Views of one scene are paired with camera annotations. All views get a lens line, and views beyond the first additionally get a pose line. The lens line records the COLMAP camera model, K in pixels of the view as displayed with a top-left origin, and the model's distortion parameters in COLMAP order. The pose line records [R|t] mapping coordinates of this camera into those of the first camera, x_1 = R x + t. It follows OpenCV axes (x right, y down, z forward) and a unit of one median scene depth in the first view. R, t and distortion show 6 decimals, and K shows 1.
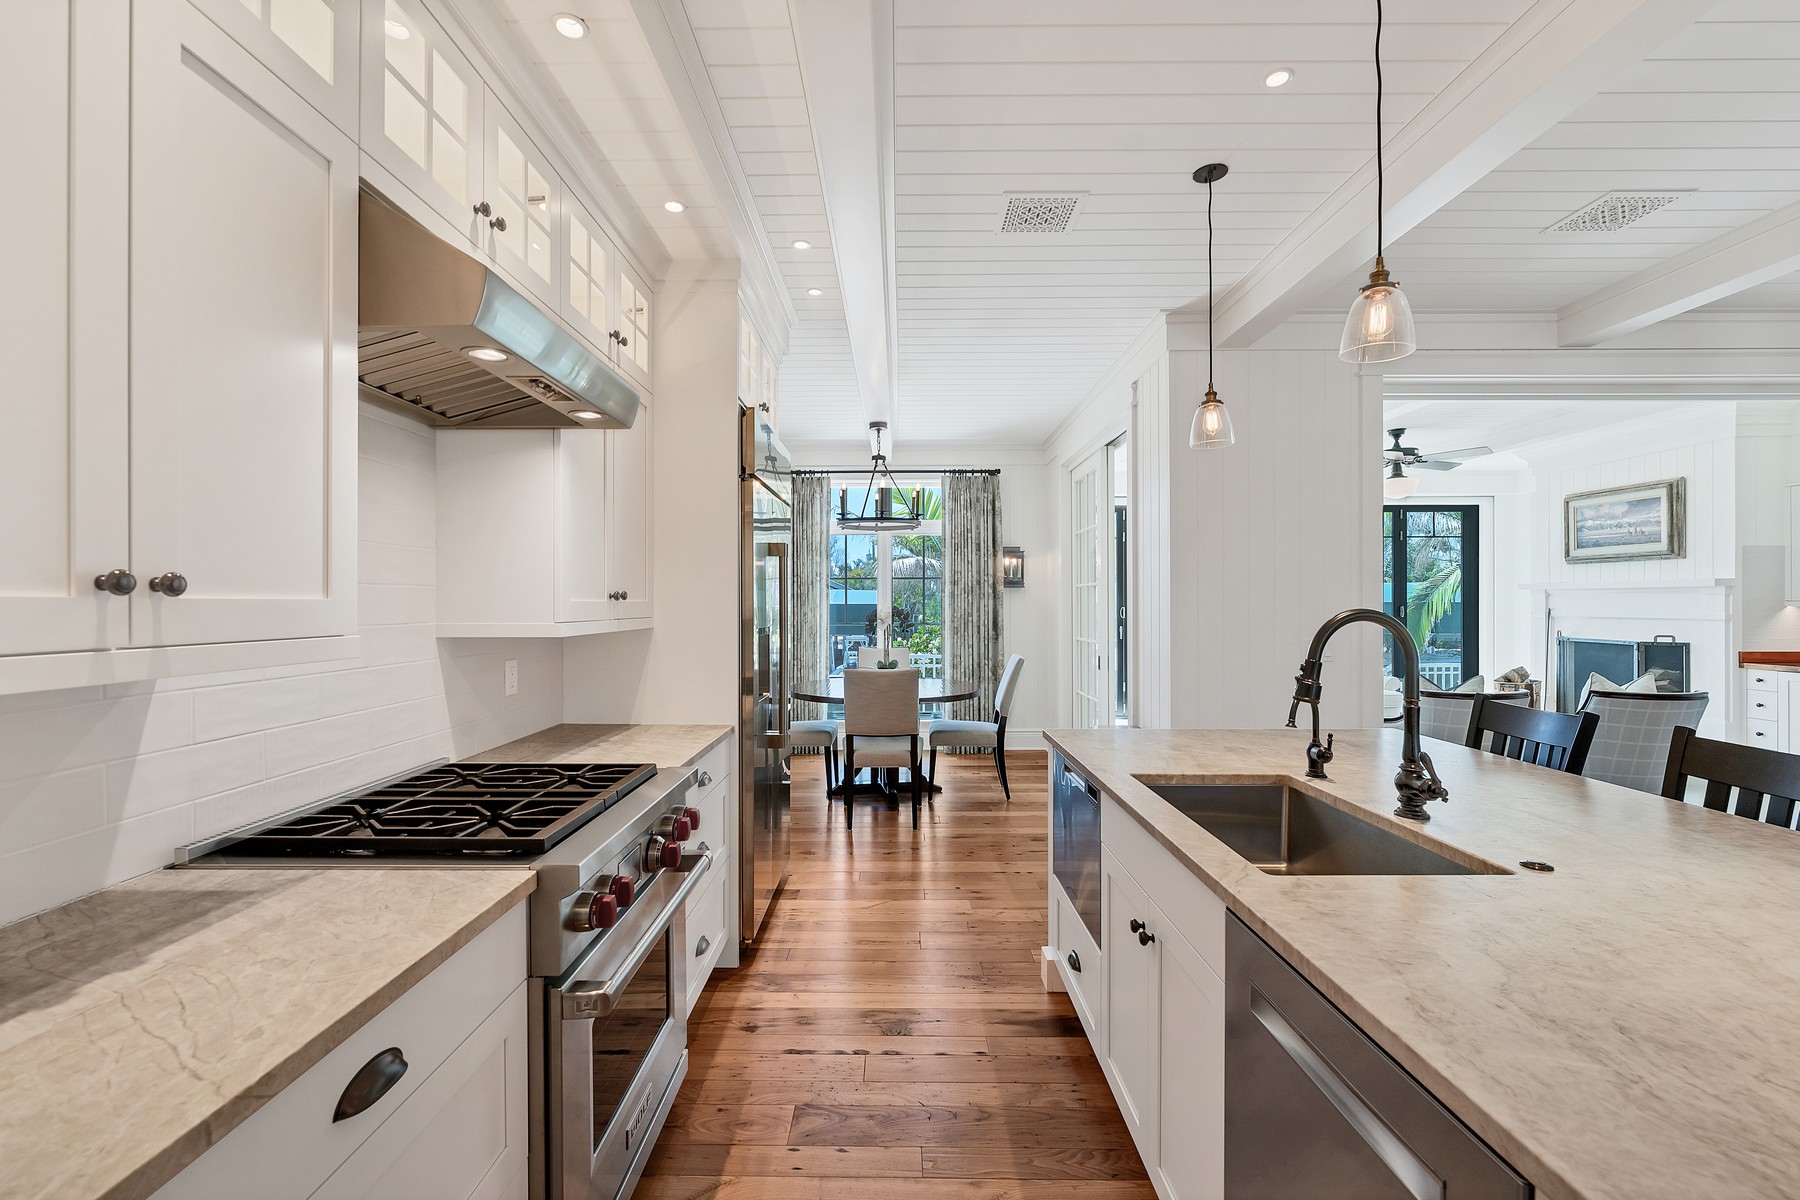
lens RADIAL K [[748.4, 0, 893.3], [0, 748.4, 604.1], [0, 0, 1]] dist [-0.005668, -0.000002]
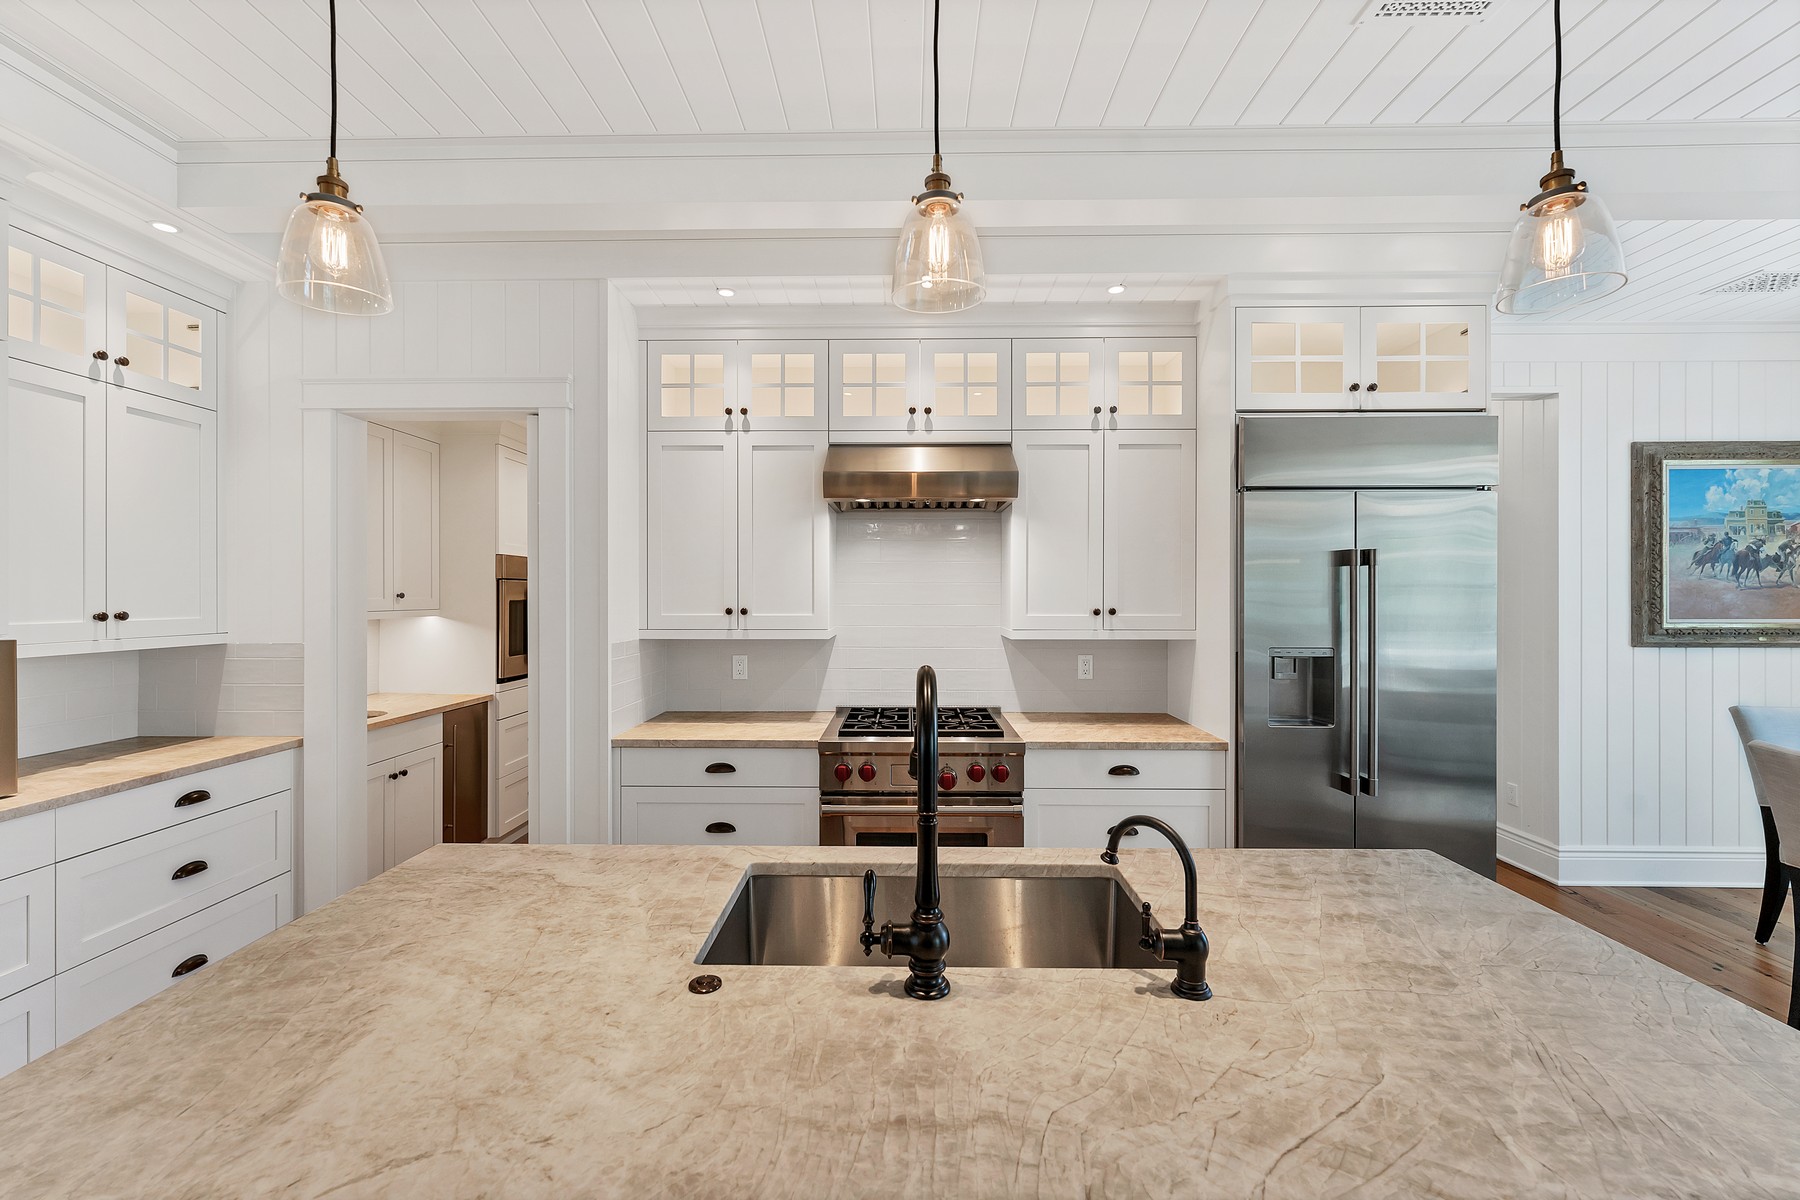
lens RADIAL K [[738.4, 0, 893.0], [0, 738.4, 595.4], [0, 0, 1]] dist [0.000740, 0.000020]
pose [[-0.013495, 0.003868, -0.999901, 0.490500], [-0.001715, 0.999991, 0.003891, -0.023406], [0.999907, 0.001768, -0.013488, 0.356638]]
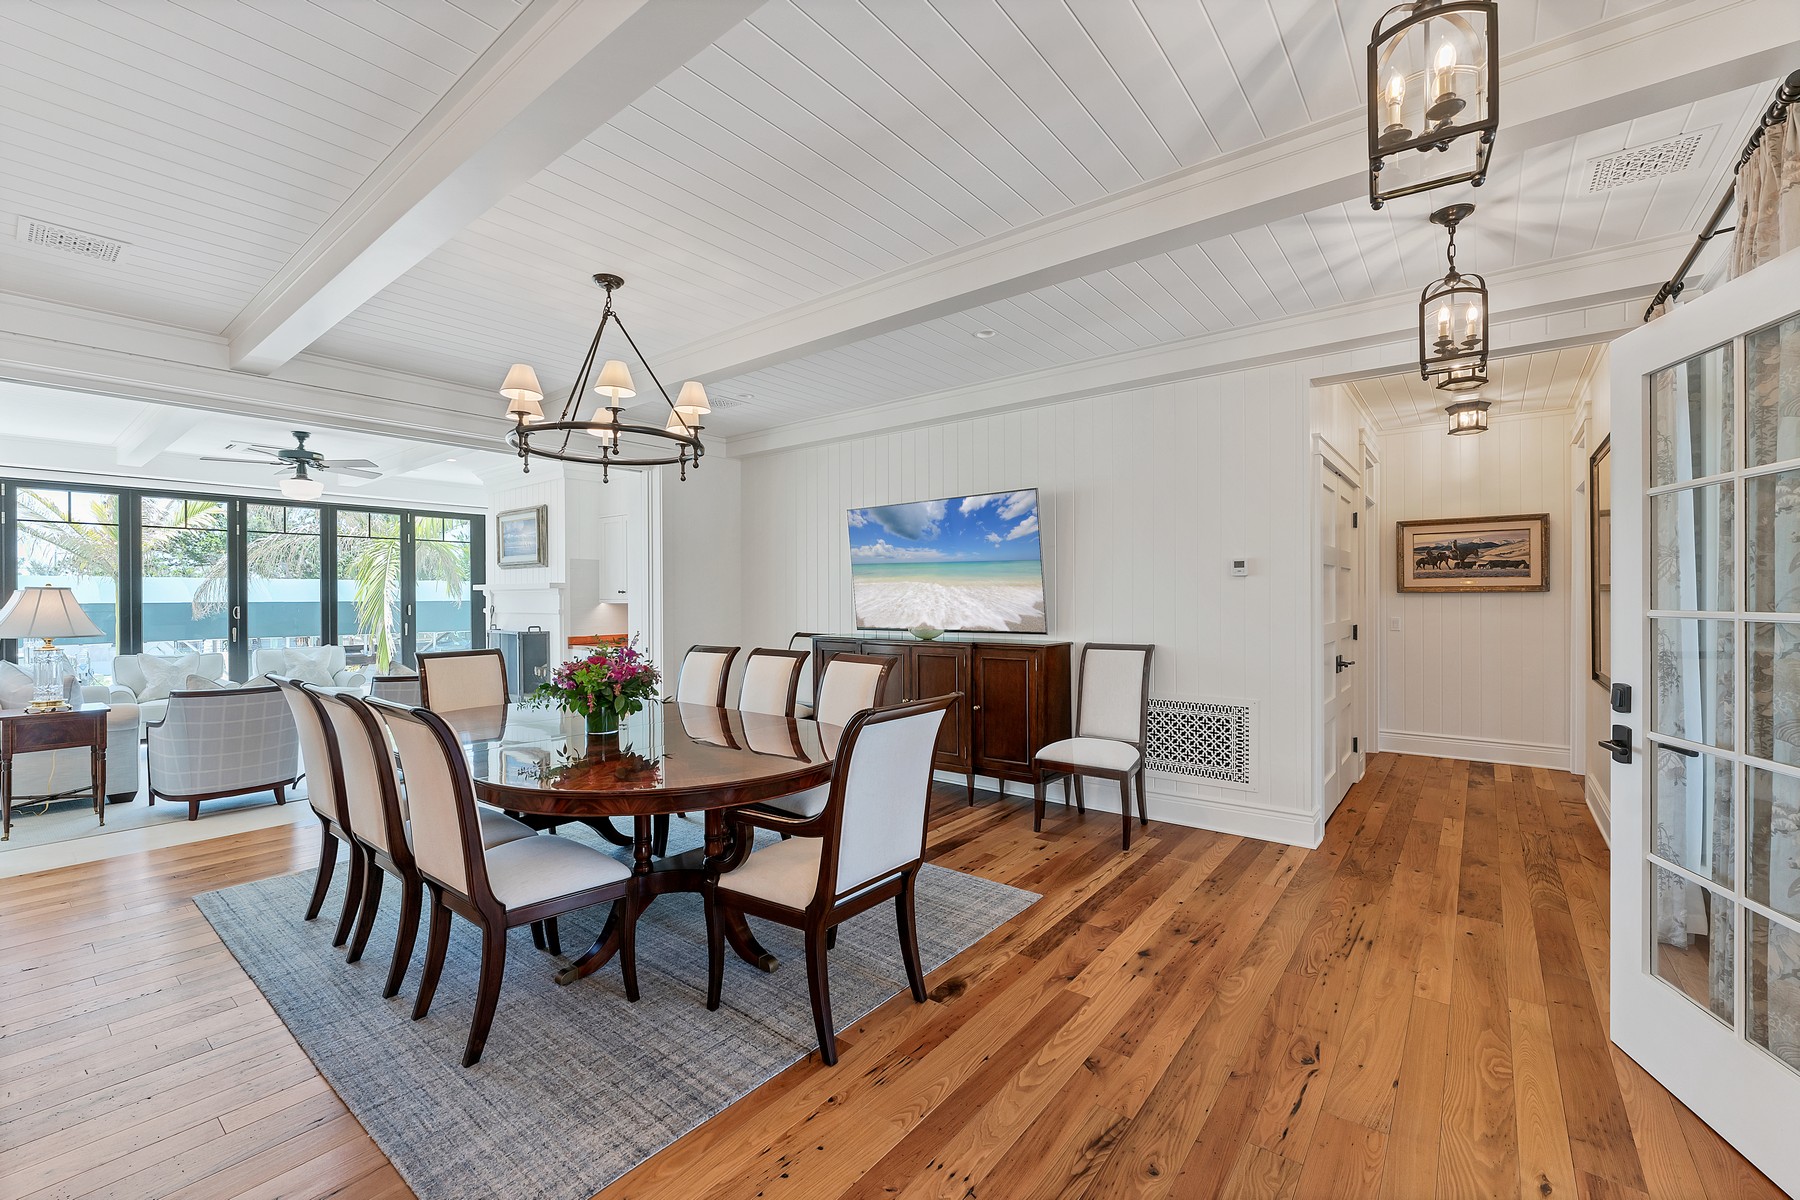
lens RADIAL K [[739.6, 0, 896.9], [0, 739.6, 598.9], [0, 0, 1]] dist [-0.000903, -0.000048]
pose [[0.615978, -0.003430, 0.787756, 0.546941], [0.005945, 0.999982, -0.000294, -0.001146], [-0.787741, 0.004864, 0.615987, -0.377524]]
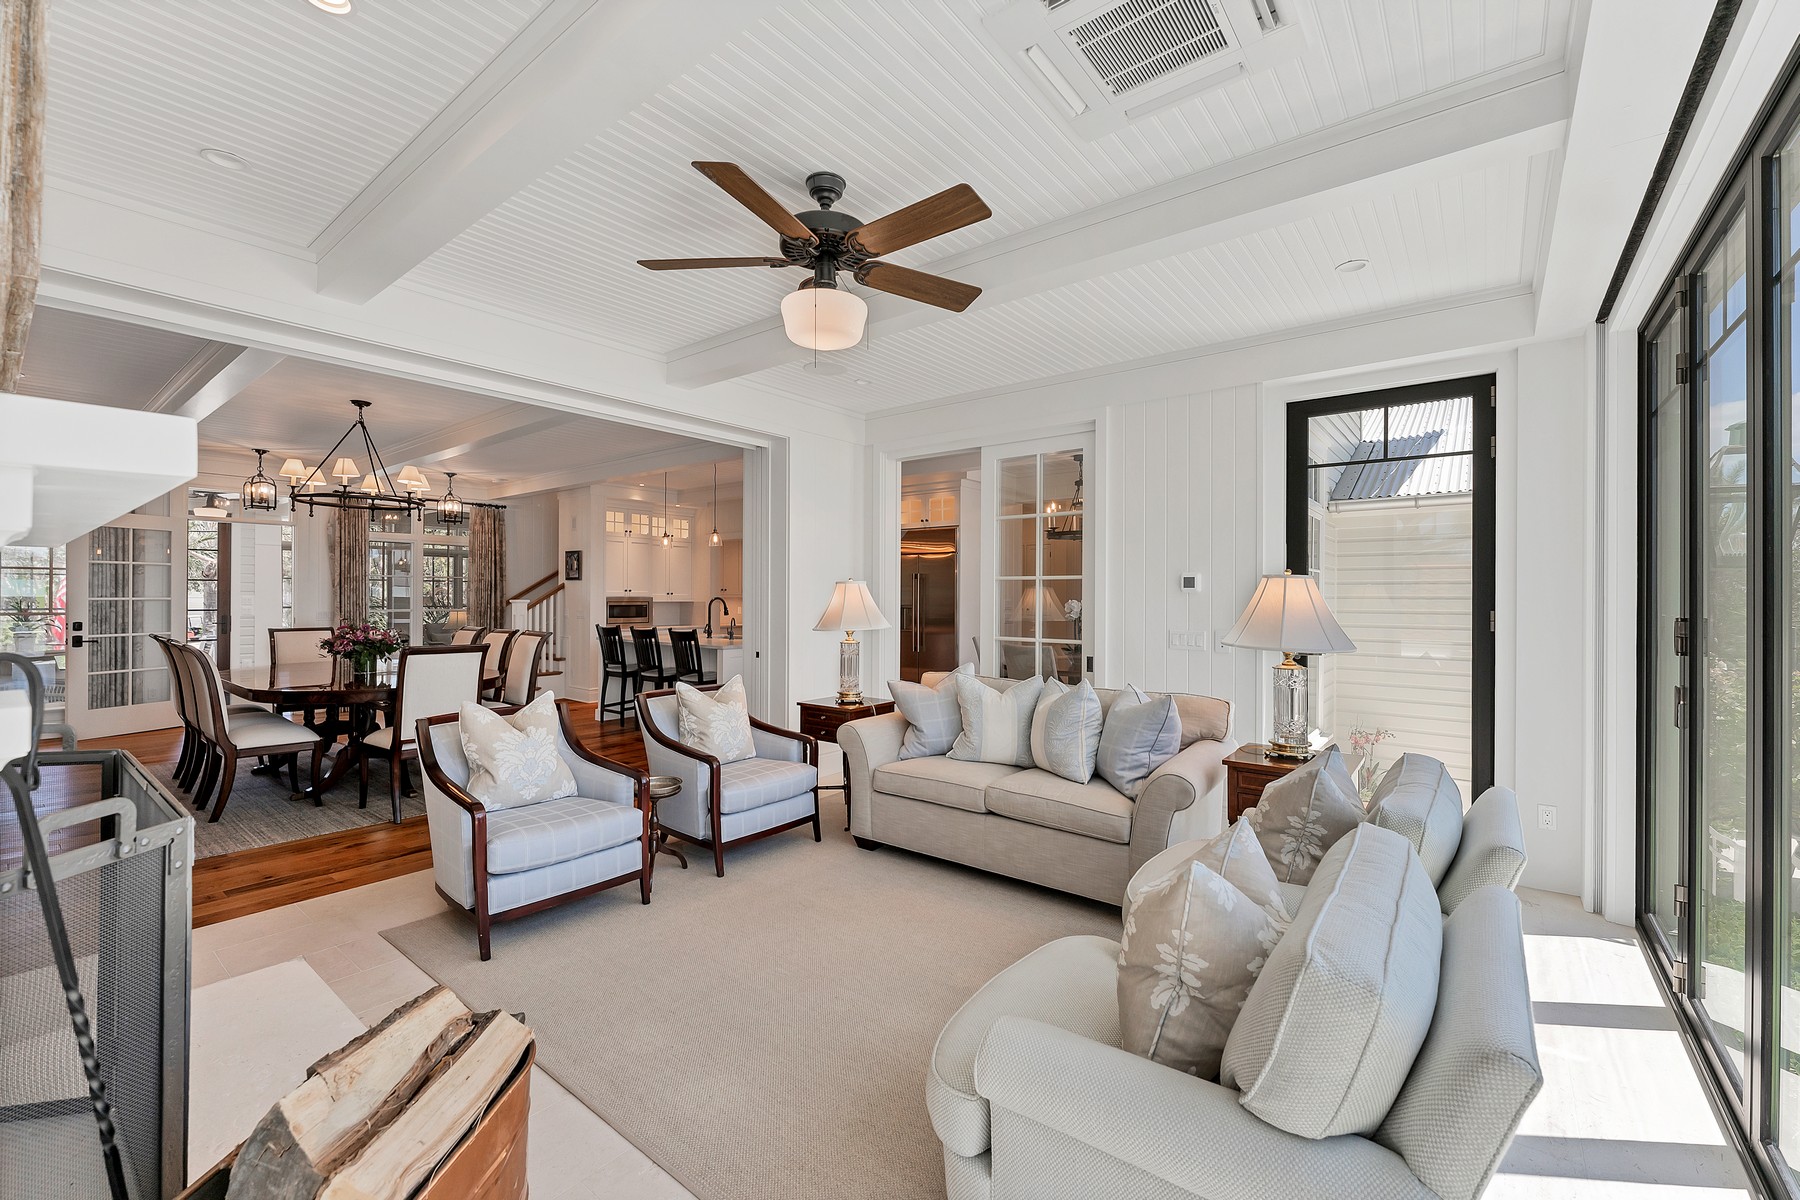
lens RADIAL K [[738.4, 0, 893.0], [0, 738.4, 595.4], [0, 0, 1]] dist [0.000740, 0.000020]
pose [[-0.618976, -0.000538, -0.785410, 1.399741], [-0.004121, 0.999988, 0.002563, -0.008118], [0.785399, 0.004823, -0.618971, 1.841457]]
